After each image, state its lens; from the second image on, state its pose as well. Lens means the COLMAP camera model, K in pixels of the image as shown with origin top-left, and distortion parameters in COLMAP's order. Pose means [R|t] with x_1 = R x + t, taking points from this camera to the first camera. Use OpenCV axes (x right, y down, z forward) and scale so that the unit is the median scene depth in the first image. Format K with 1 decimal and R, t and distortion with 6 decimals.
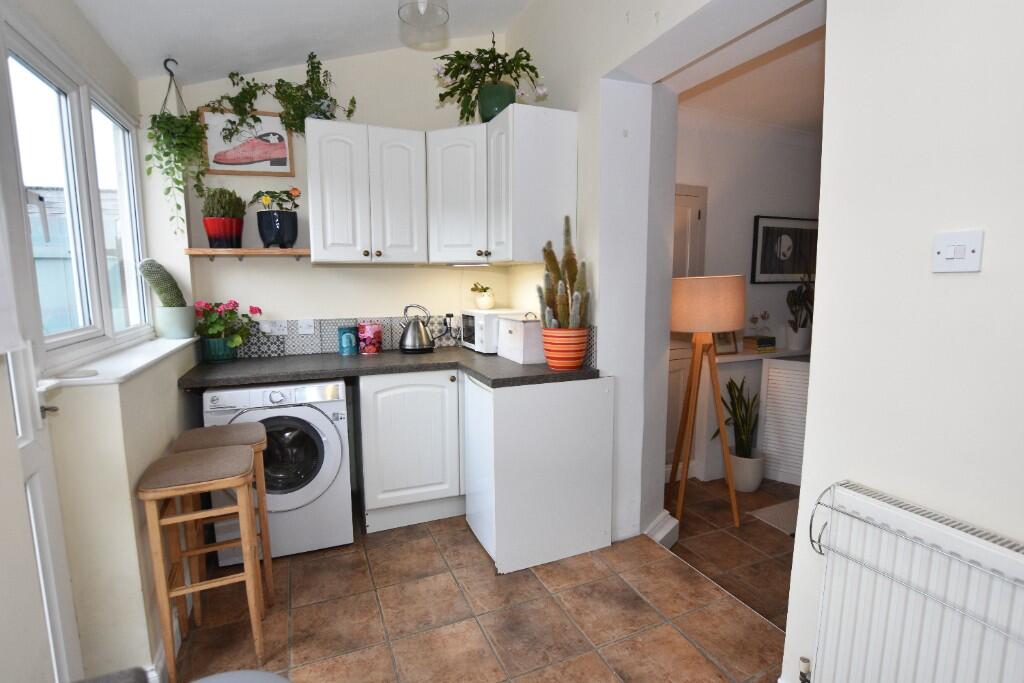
lens RADIAL K [[489.8, 0, 512.7], [0, 489.8, 341.0], [0, 0, 1]] dist [-0.026761, 0.000765]
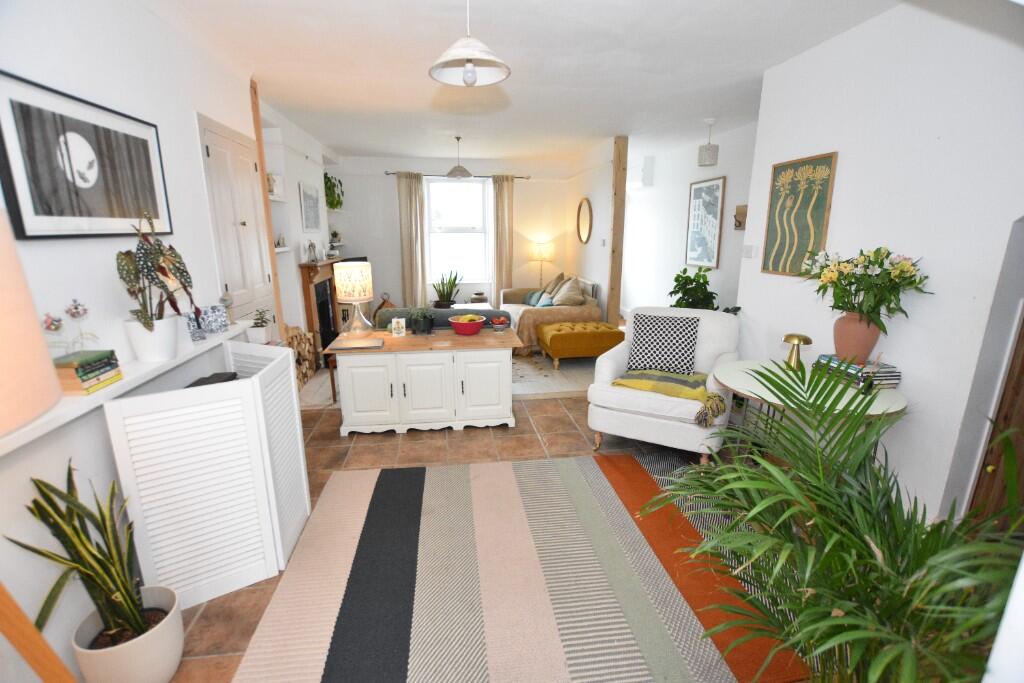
lens RADIAL K [[452.7, 0, 516.1], [0, 452.7, 342.4], [0, 0, 1]] dist [-0.026552, -0.000195]
pose [[0.247083, -0.227057, 0.942016, 0.342431], [0.118036, 0.971972, 0.203318, -0.088450], [-0.961778, 0.060955, 0.266959, 0.755188]]
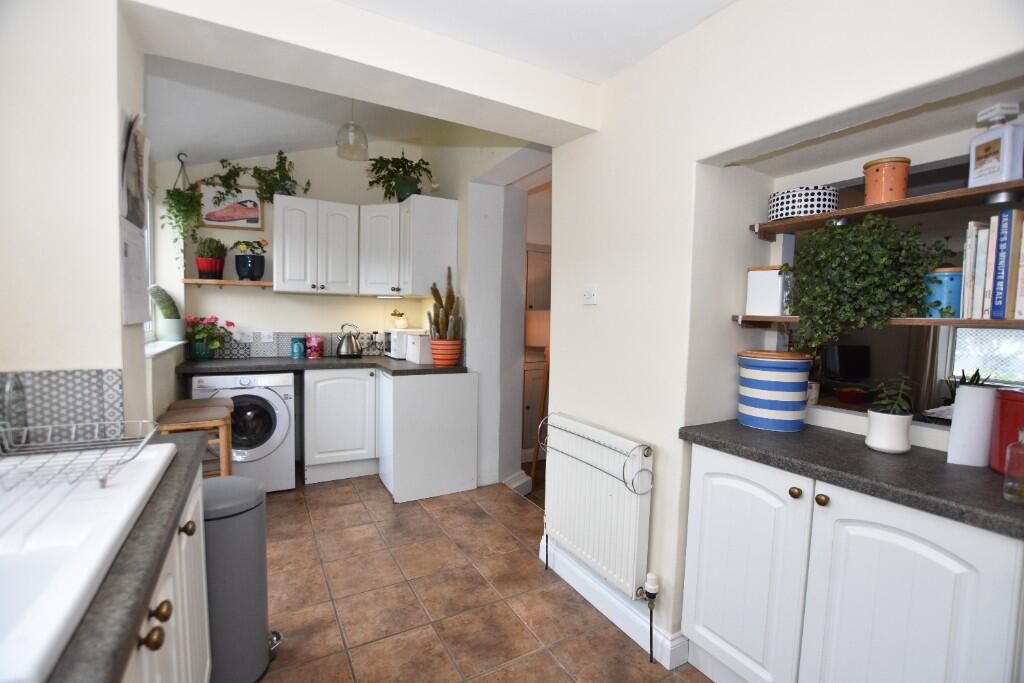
lens RADIAL K [[452.7, 0, 512.8], [0, 452.7, 342.3], [0, 0, 1]] dist [-0.026552, -0.000195]
pose [[0.994033, 0.021530, 0.106935, 0.154850], [-0.014612, 0.997775, -0.065058, 0.066668], [-0.108098, 0.063107, 0.992135, -0.393583]]
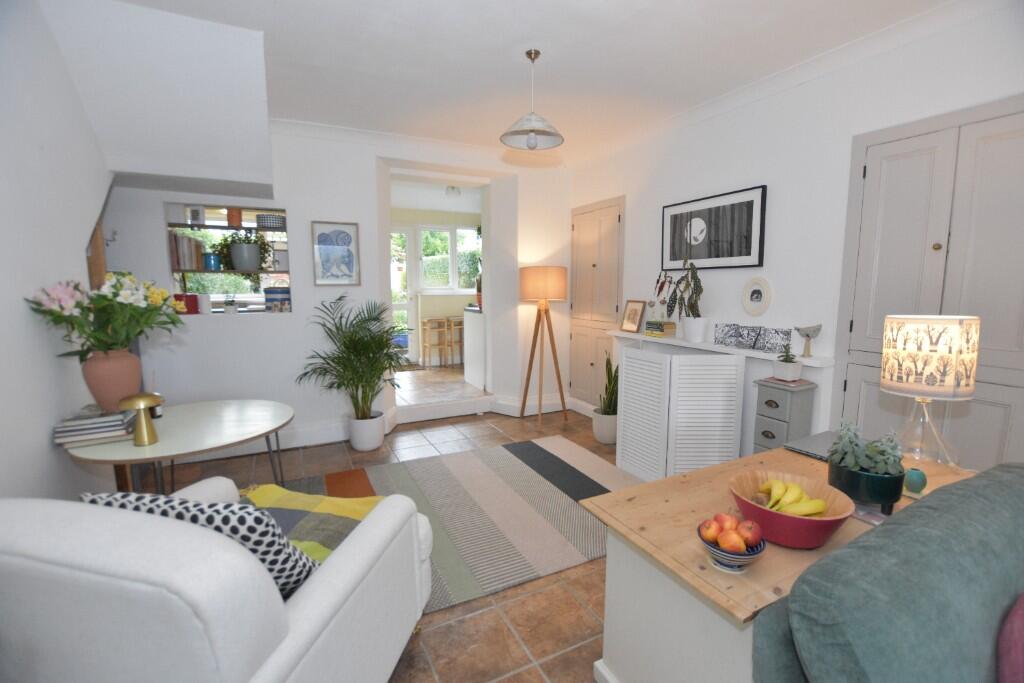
lens RADIAL K [[452.7, 0, 513.5], [0, 452.7, 340.3], [0, 0, 1]] dist [-0.026552, -0.000195]
pose [[0.061619, 0.123371, -0.990446, 2.248991], [-0.124285, 0.985556, 0.115030, -0.063557], [0.990331, 0.116009, 0.076062, 0.950481]]
